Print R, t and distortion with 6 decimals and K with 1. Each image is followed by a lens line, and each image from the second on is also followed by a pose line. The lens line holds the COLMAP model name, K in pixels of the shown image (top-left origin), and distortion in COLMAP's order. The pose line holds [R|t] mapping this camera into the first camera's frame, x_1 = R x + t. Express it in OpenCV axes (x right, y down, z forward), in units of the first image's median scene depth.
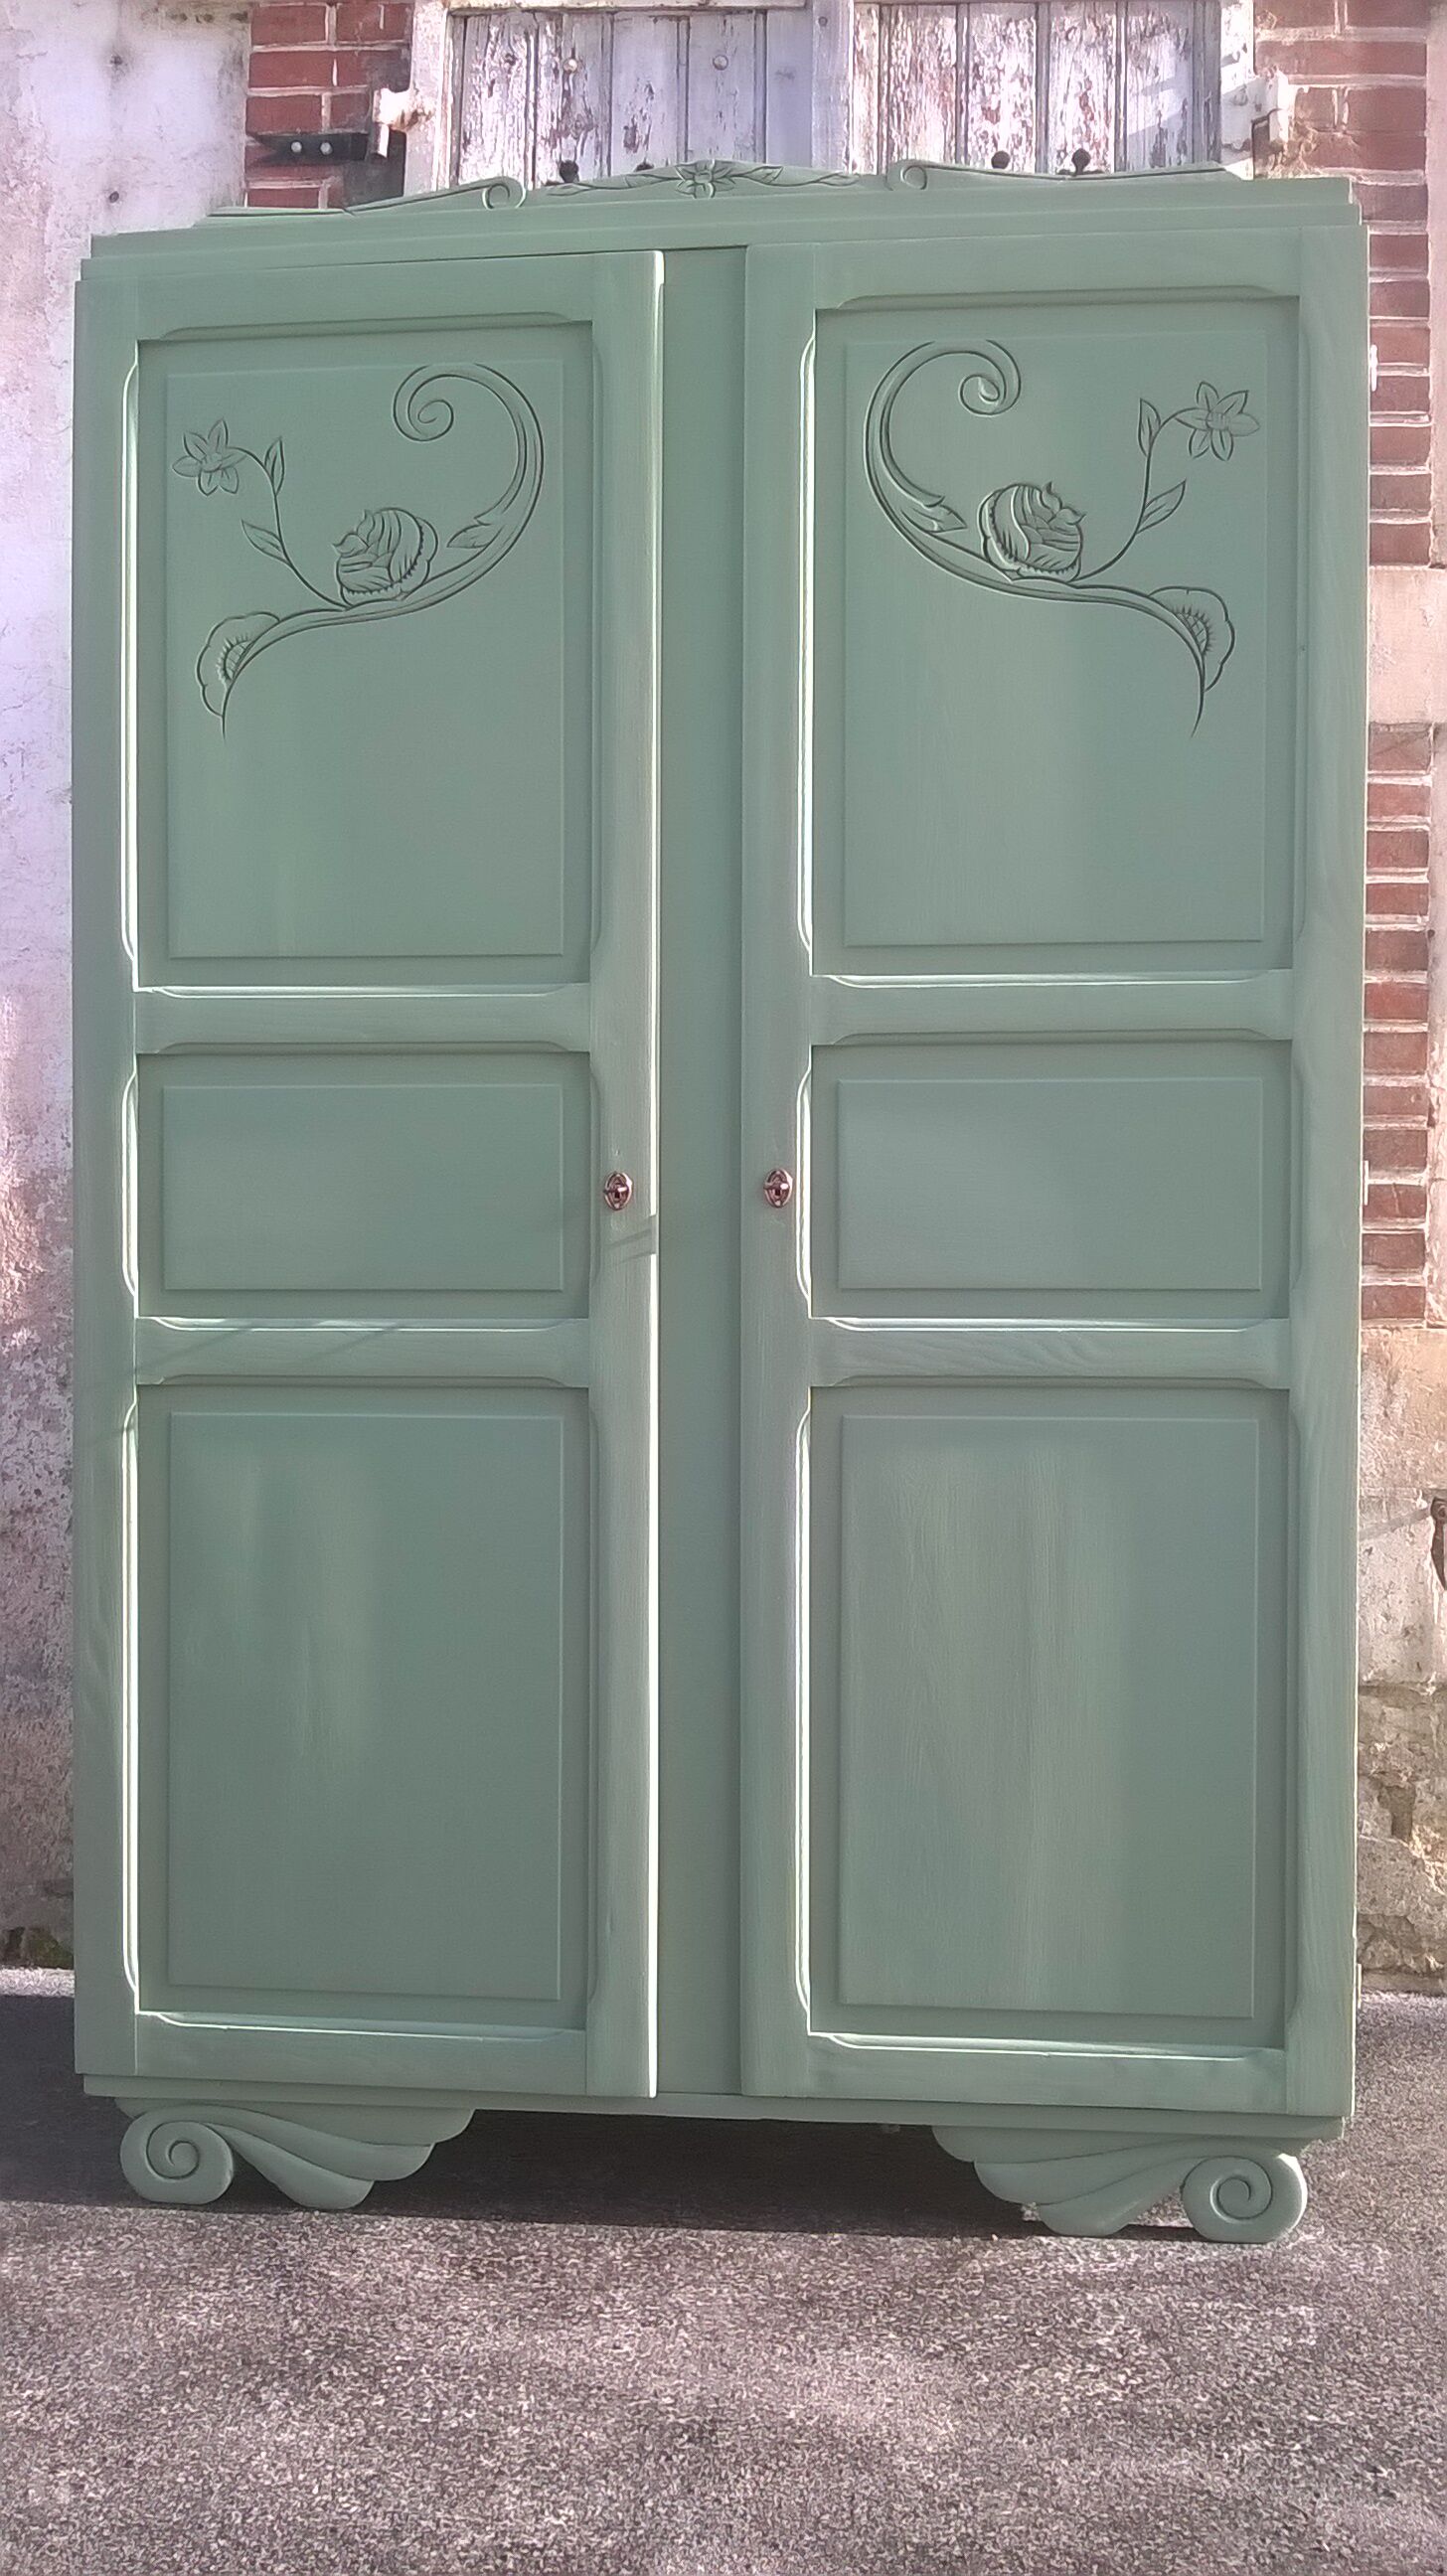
lens RADIAL K [[2257.5, 0, 736.2], [0, 2257.5, 1315.9], [0, 0, 1]] dist [0.036685, -0.141187]
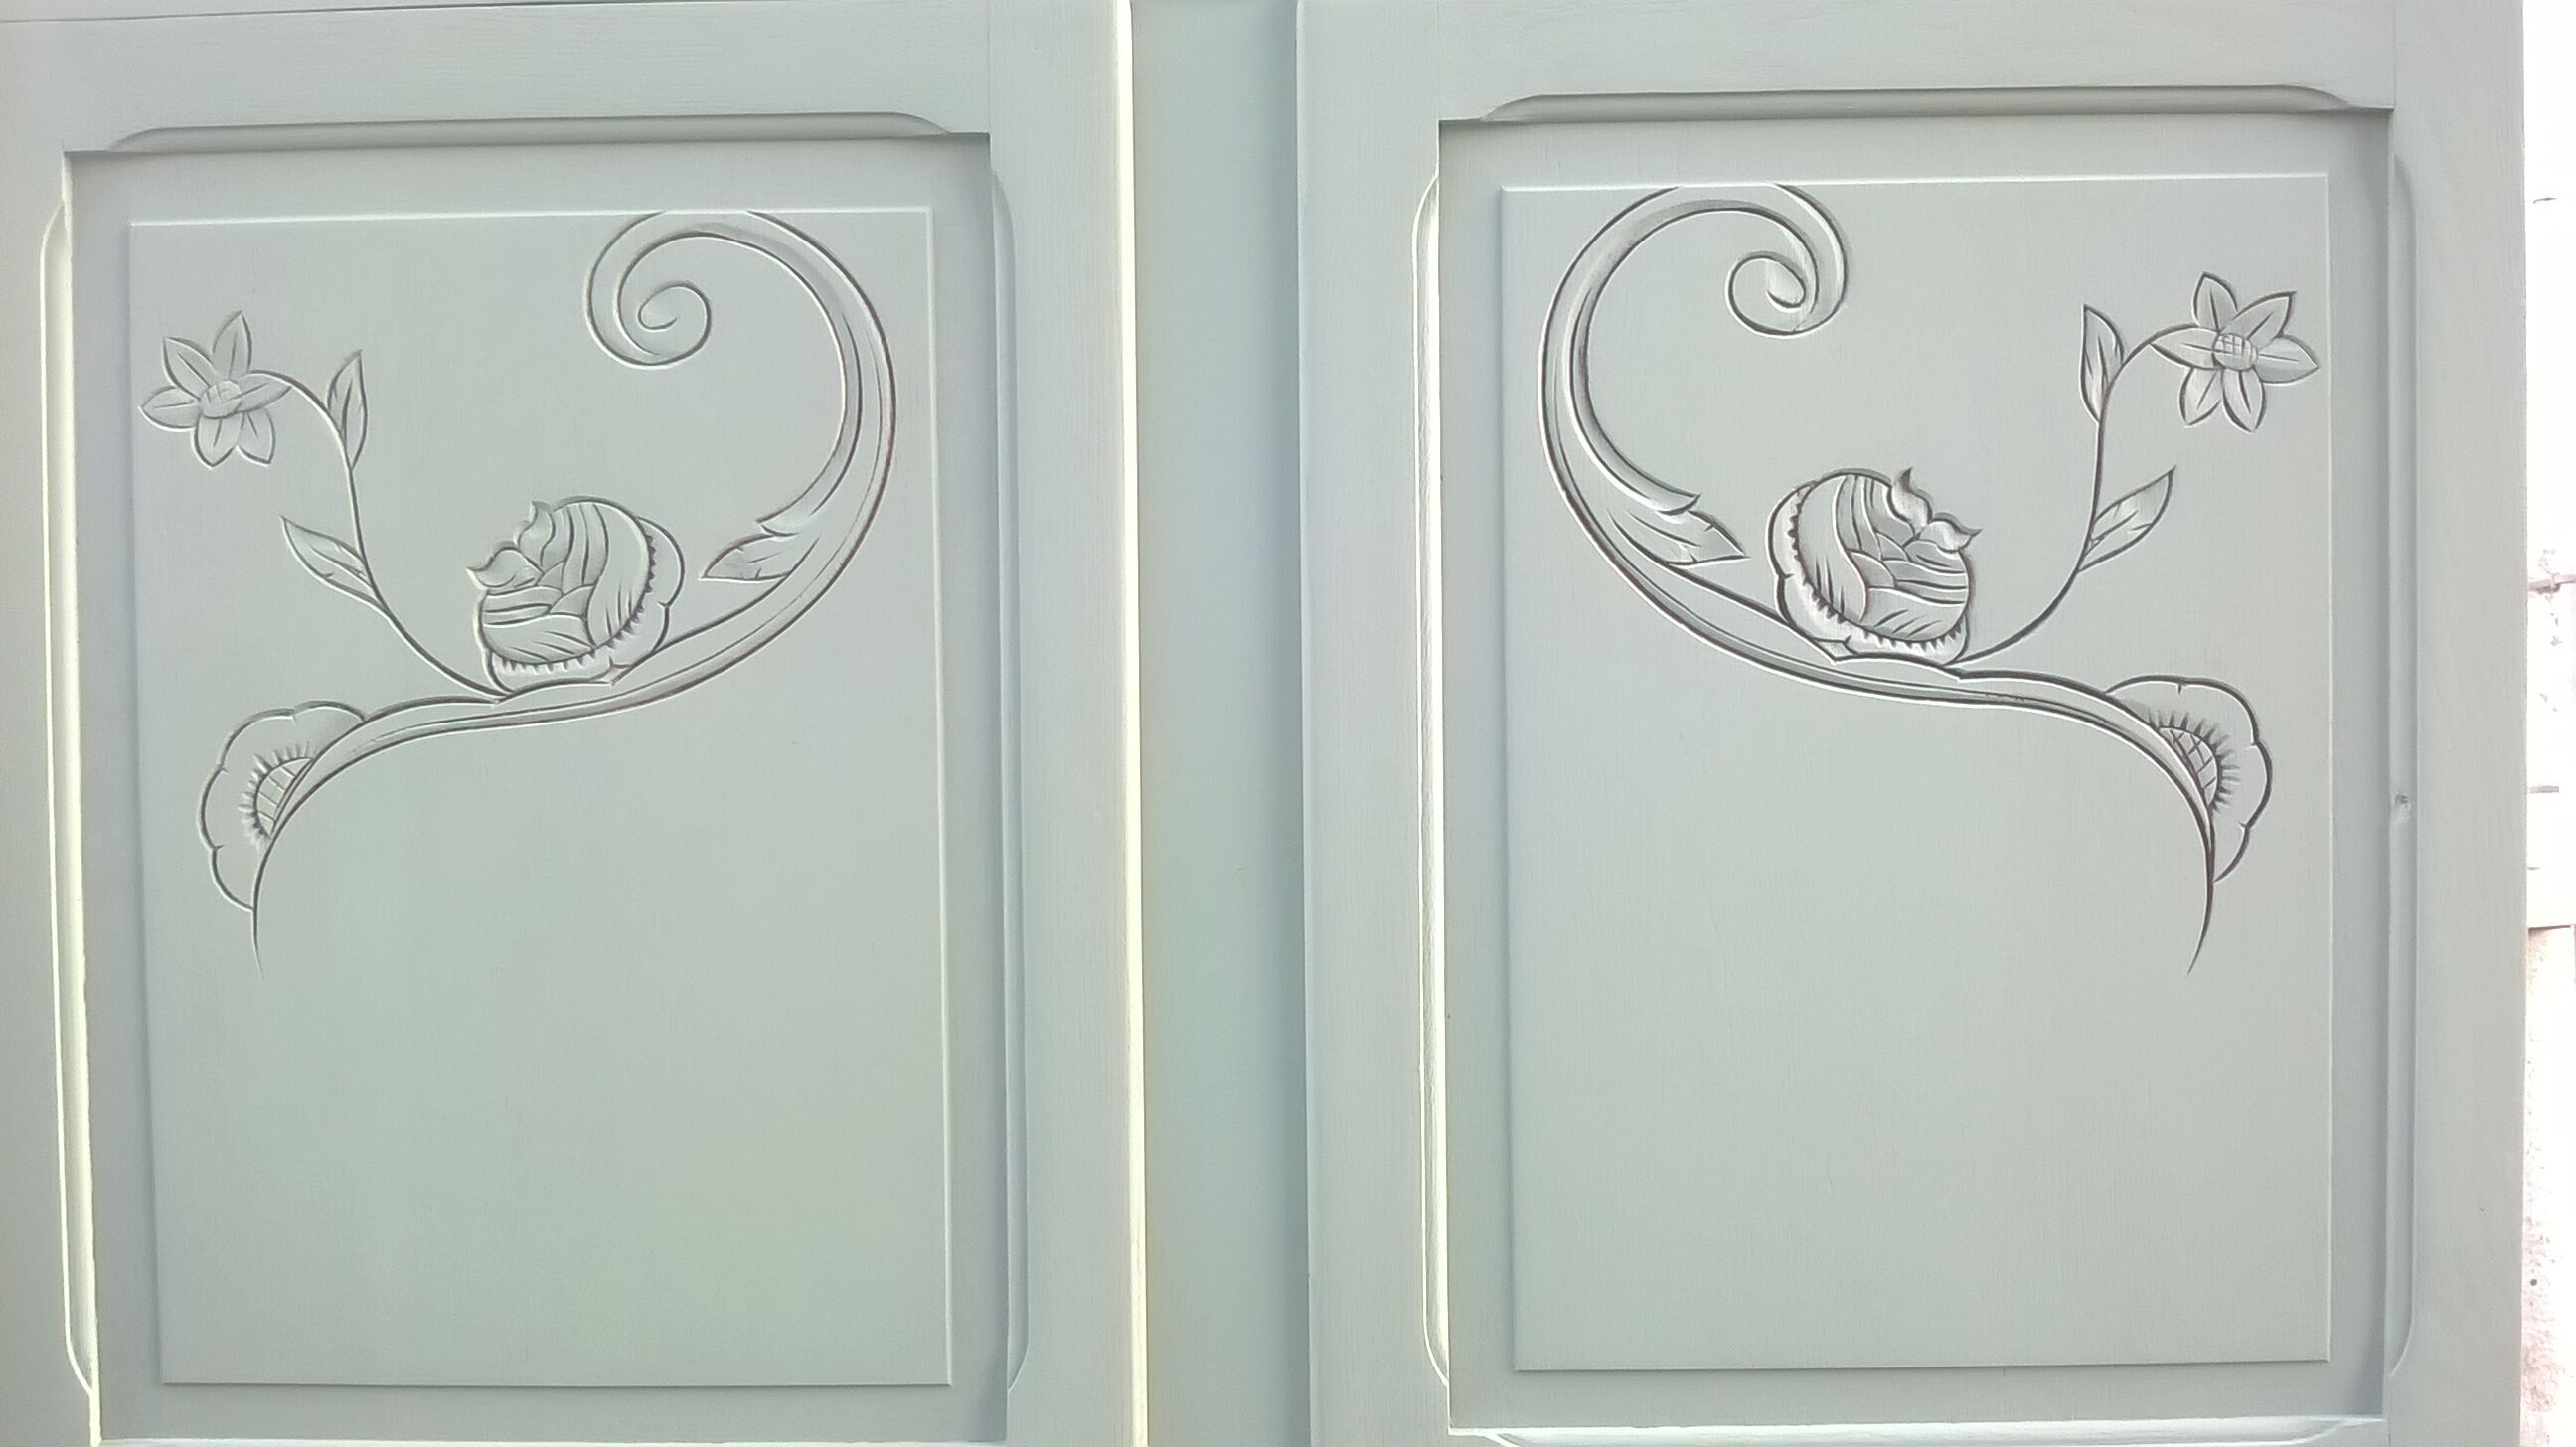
lens RADIAL K [[2257.5, 0, 1297.0], [0, 2257.5, 725.2], [0, 0, 1]] dist [0.036685, -0.141187]
pose [[0.997004, -0.015902, 0.075697, -0.035749], [0.016091, 0.999869, -0.001890, -0.304096], [-0.075657, 0.003102, 0.997129, 0.493318]]
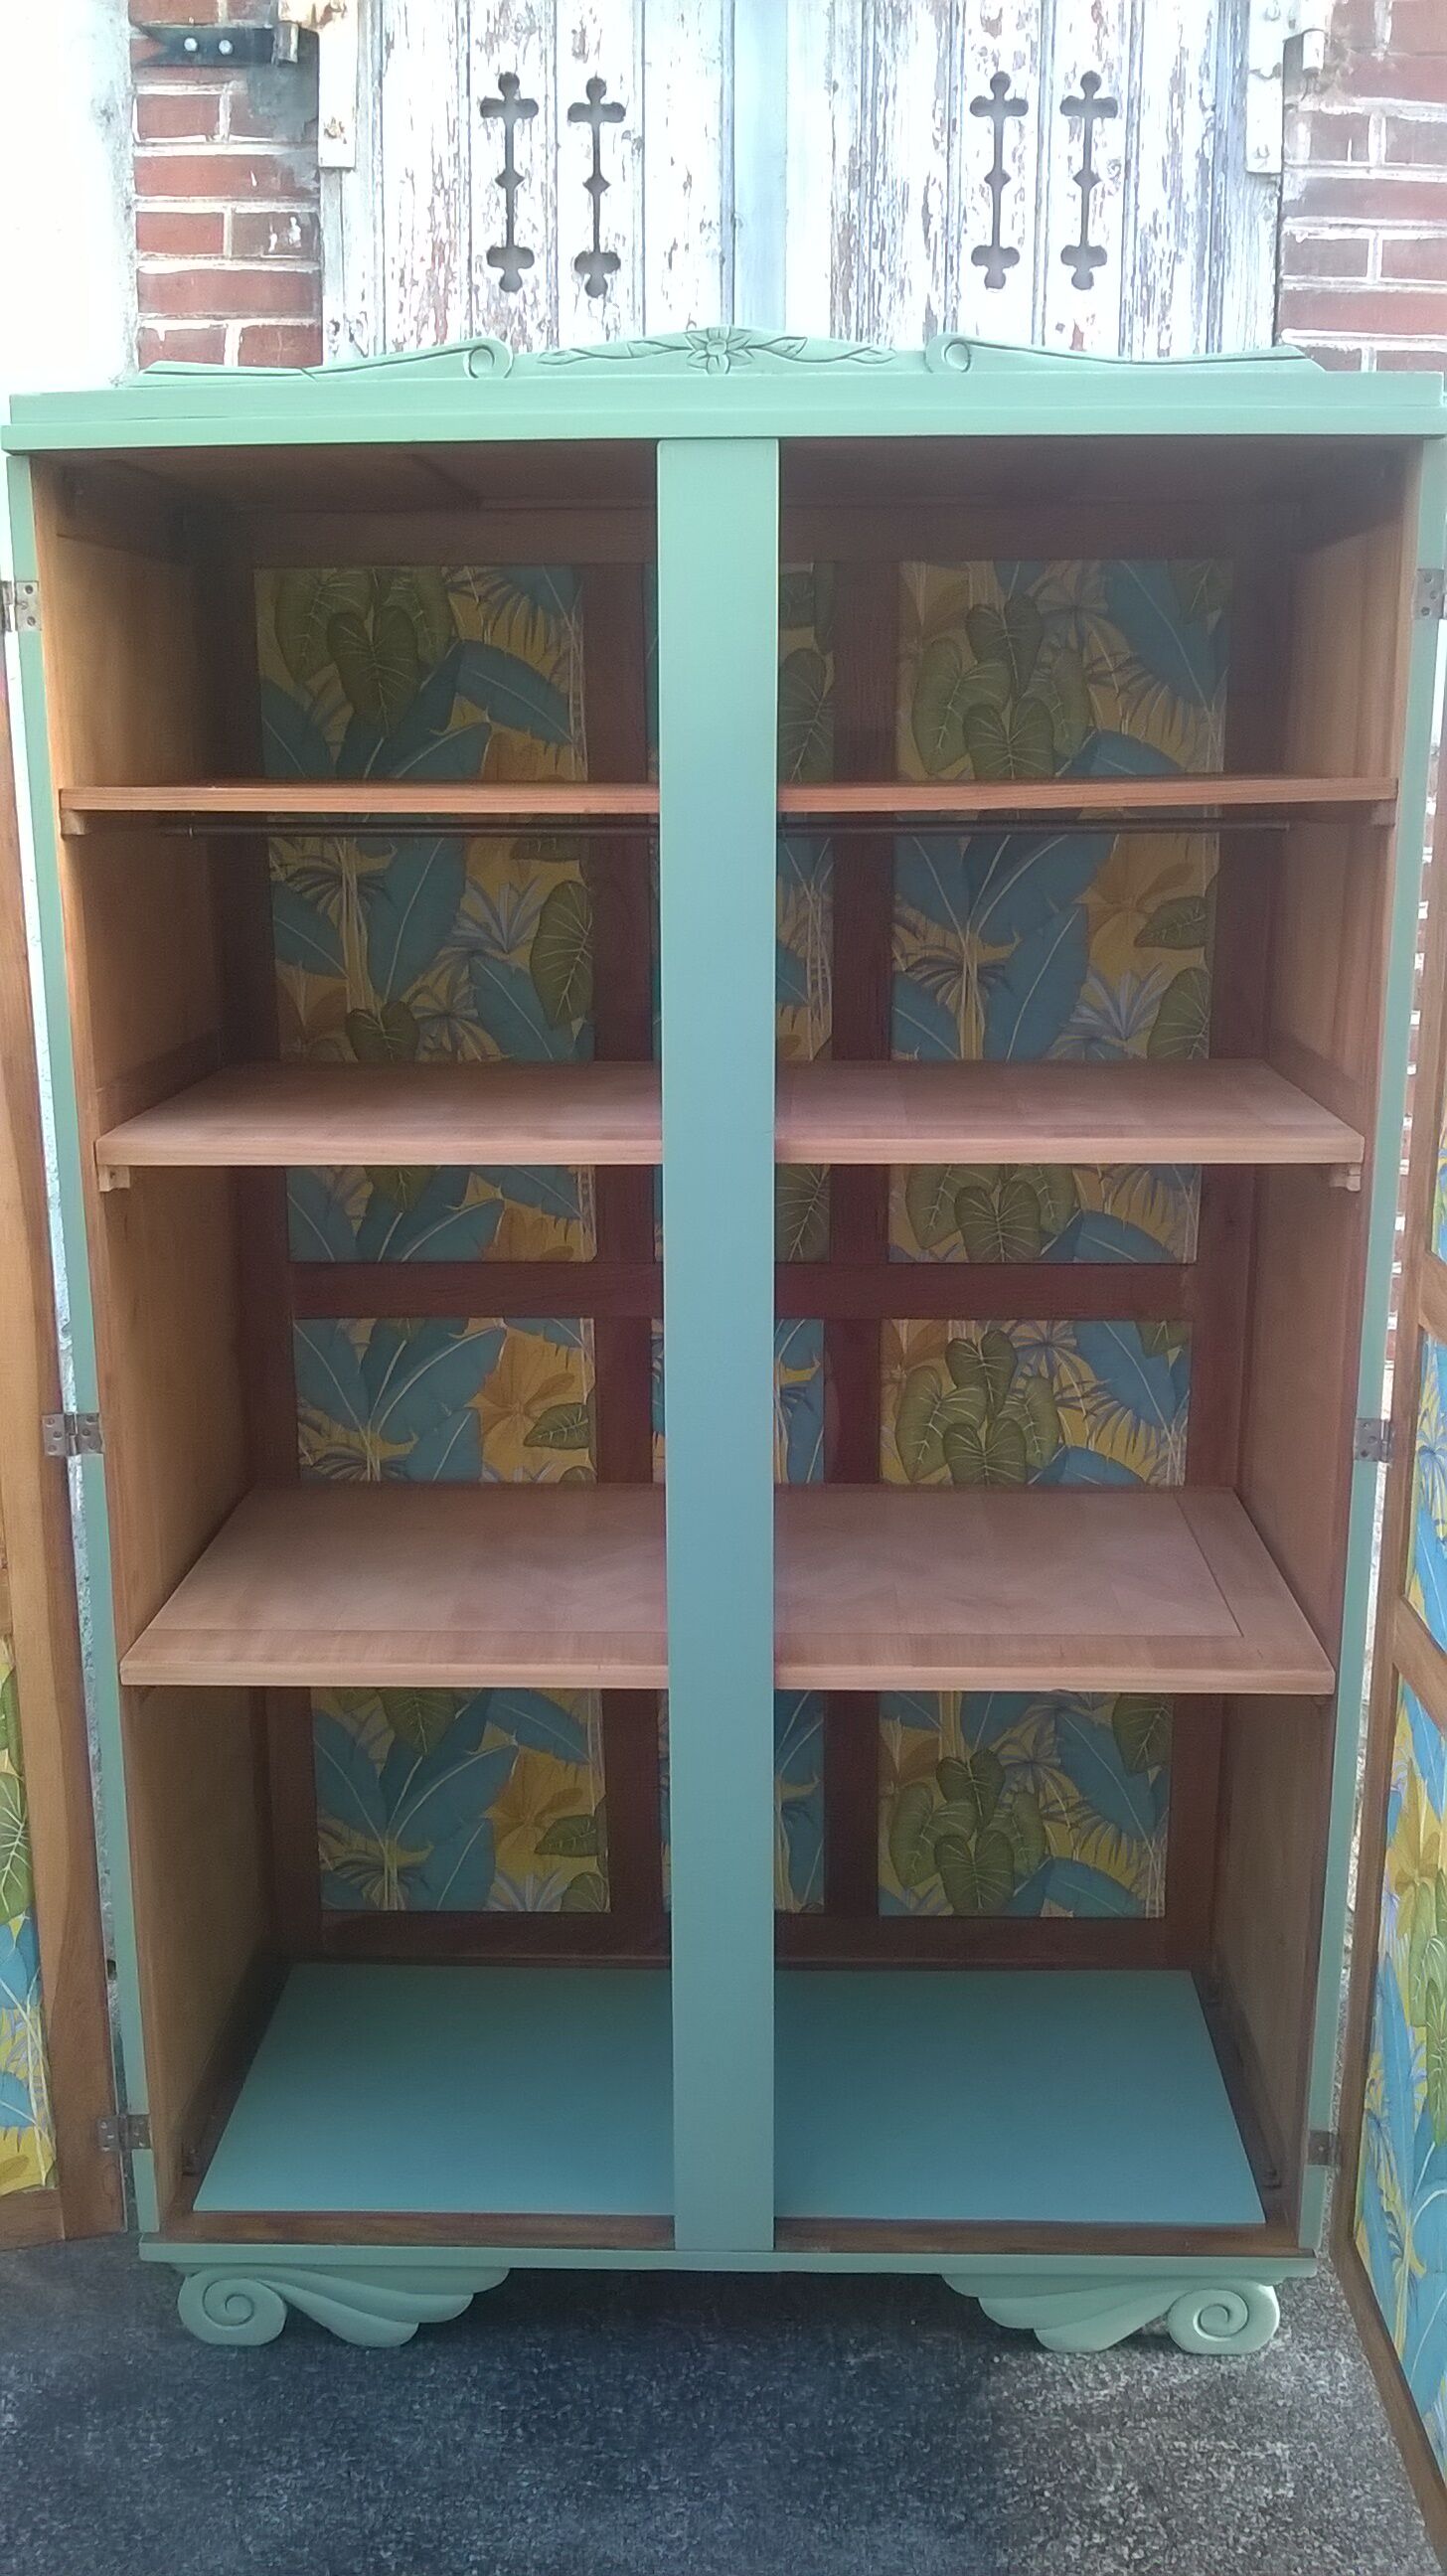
lens RADIAL K [[2257.5, 0, 736.3], [0, 2257.5, 1312.9], [0, 0, 1]] dist [0.036685, -0.141187]
pose [[0.998028, -0.020245, 0.059419, -0.066323], [0.006348, 0.974264, 0.225322, -0.333680], [-0.062451, -0.224501, 0.972471, 0.057732]]
